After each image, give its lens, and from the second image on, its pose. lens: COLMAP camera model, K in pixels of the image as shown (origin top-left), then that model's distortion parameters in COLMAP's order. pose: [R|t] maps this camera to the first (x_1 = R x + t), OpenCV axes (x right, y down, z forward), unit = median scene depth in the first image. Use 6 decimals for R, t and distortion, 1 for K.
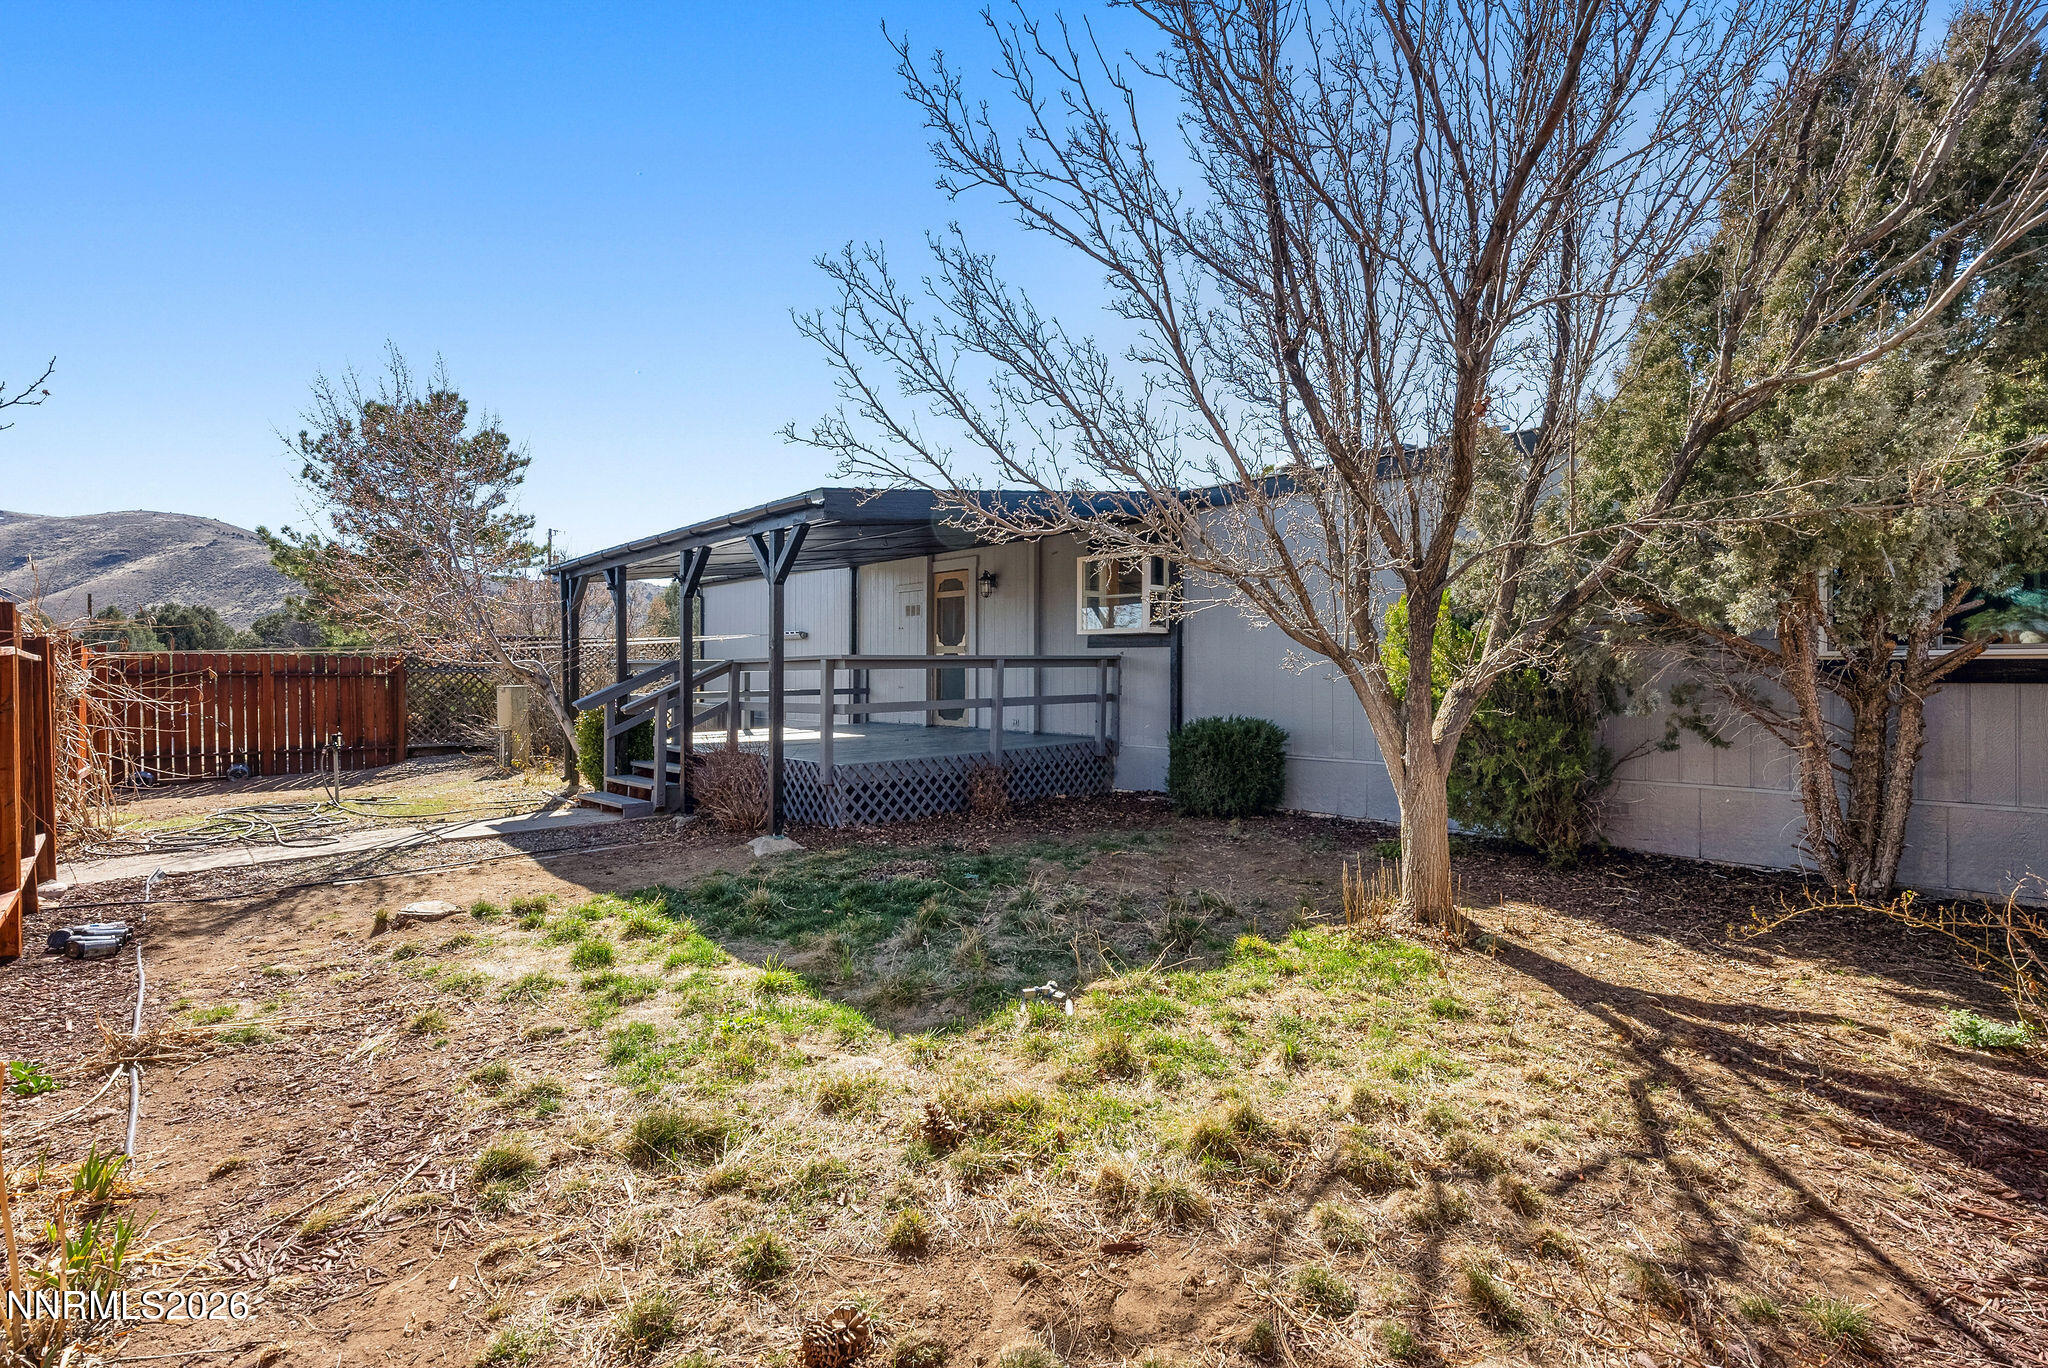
lens RADIAL K [[936.4, 0, 1022.9], [0, 936.4, 680.9], [0, 0, 1]] dist [0.001642, 0.000601]
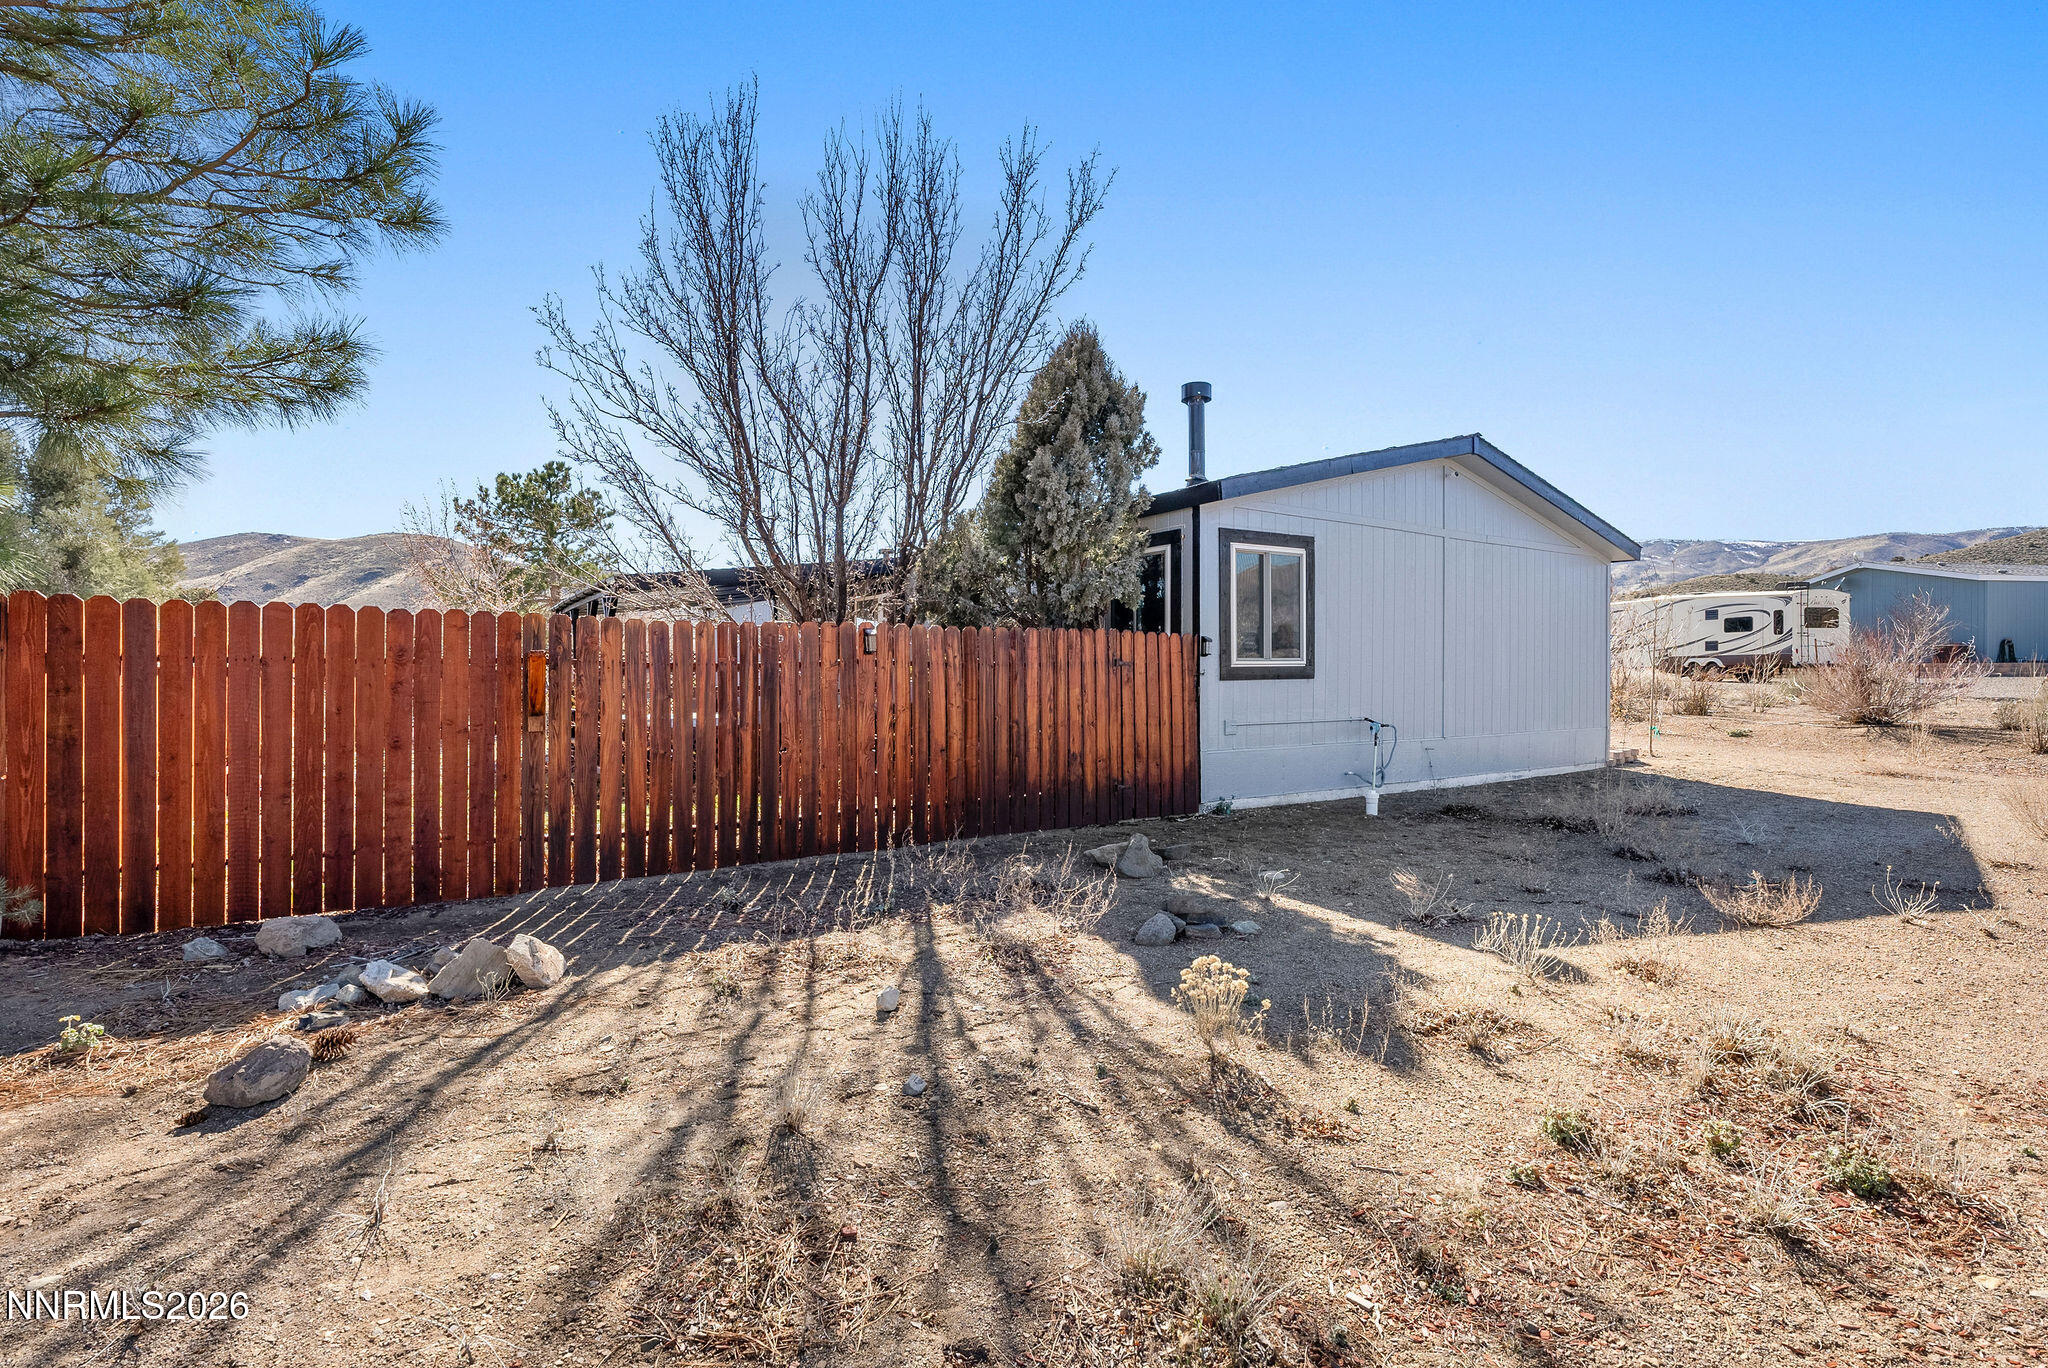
lens RADIAL K [[936.4, 0, 1026.2], [0, 936.4, 677.6], [0, 0, 1]] dist [0.001642, 0.000601]
pose [[0.987122, -0.001337, -0.159963, 0.251424], [0.000668, 0.999991, -0.004235, 0.000397], [0.159967, 0.004074, 0.987114, -0.195299]]
